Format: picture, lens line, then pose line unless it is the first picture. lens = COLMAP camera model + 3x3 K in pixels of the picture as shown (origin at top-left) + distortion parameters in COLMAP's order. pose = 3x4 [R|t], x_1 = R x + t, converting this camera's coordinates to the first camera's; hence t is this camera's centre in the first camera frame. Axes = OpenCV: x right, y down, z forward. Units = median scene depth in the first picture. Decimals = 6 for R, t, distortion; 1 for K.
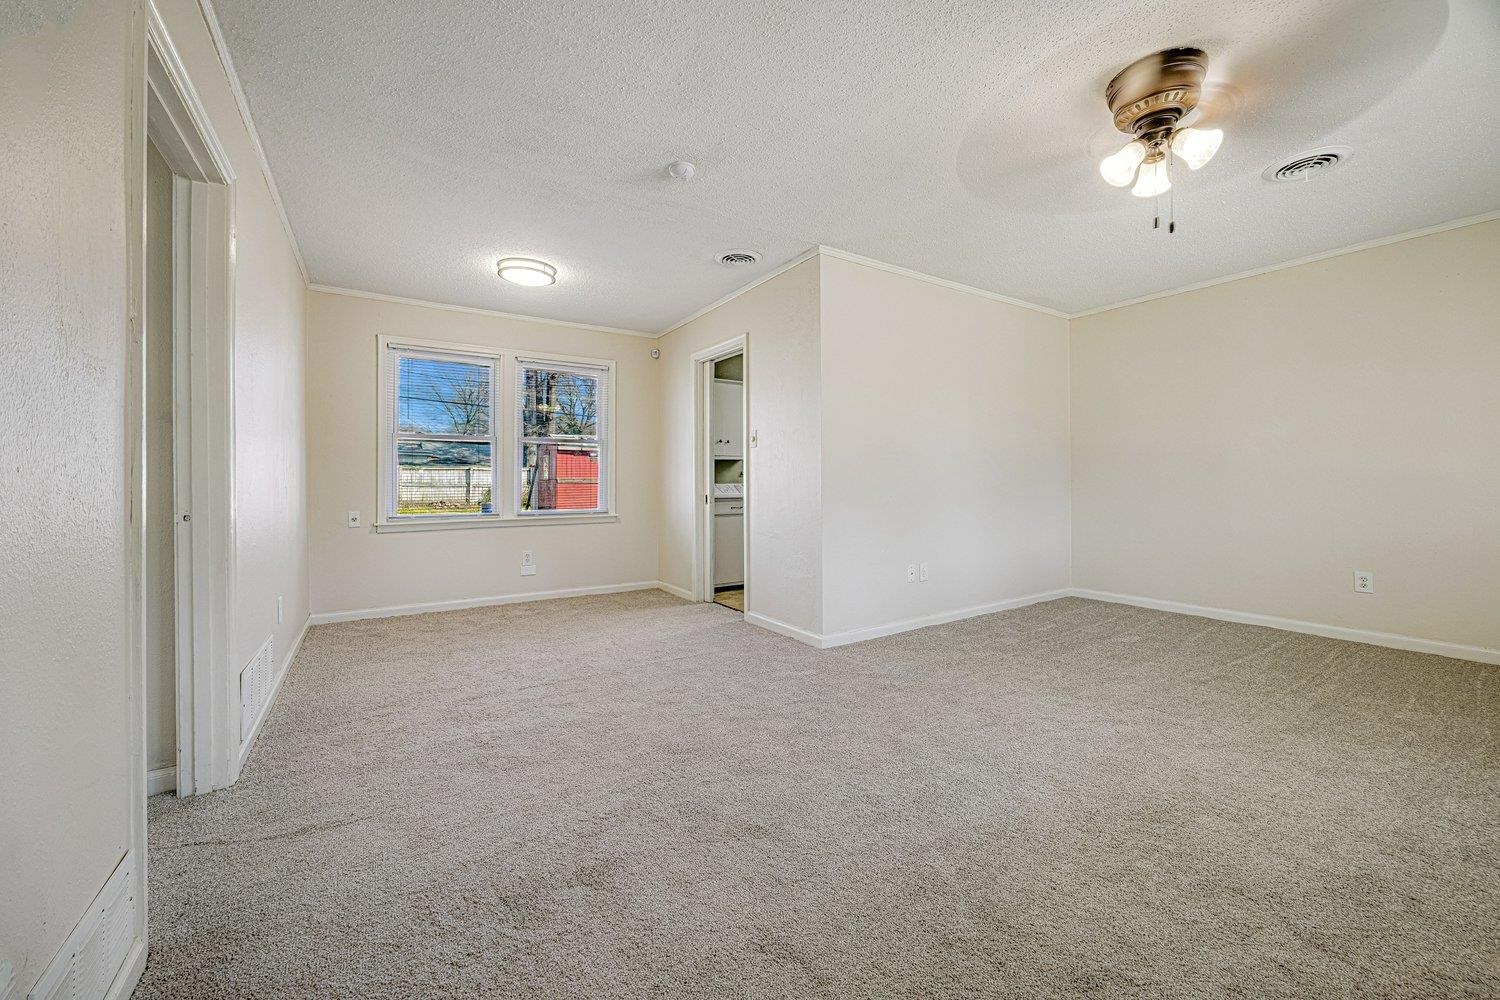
lens RADIAL K [[578.3, 0, 750.9], [0, 578.3, 480.2], [0, 0, 1]] dist [-0.000180, -0.000003]
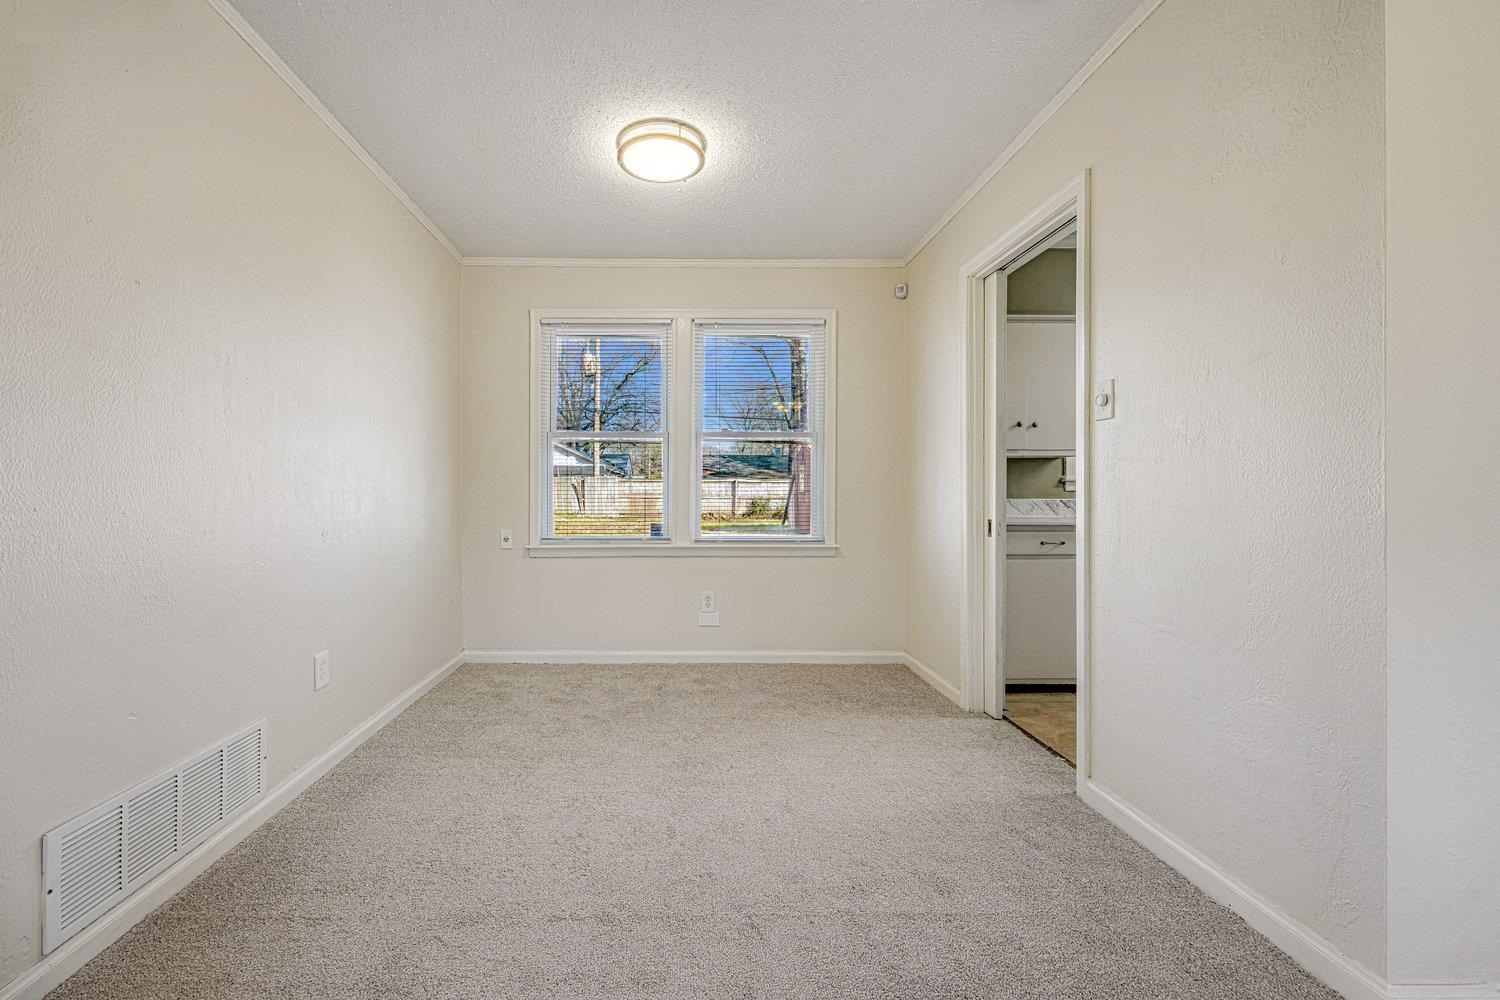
lens RADIAL K [[502.7, 0, 740.2], [0, 502.7, 493.4], [0, 0, 1]] dist [-0.000262, -0.000012]
pose [[0.850076, 0.003753, -0.526647, -0.027144], [-0.002756, 0.999993, 0.002676, 0.000153], [0.526653, -0.000823, 0.850080, 0.471559]]
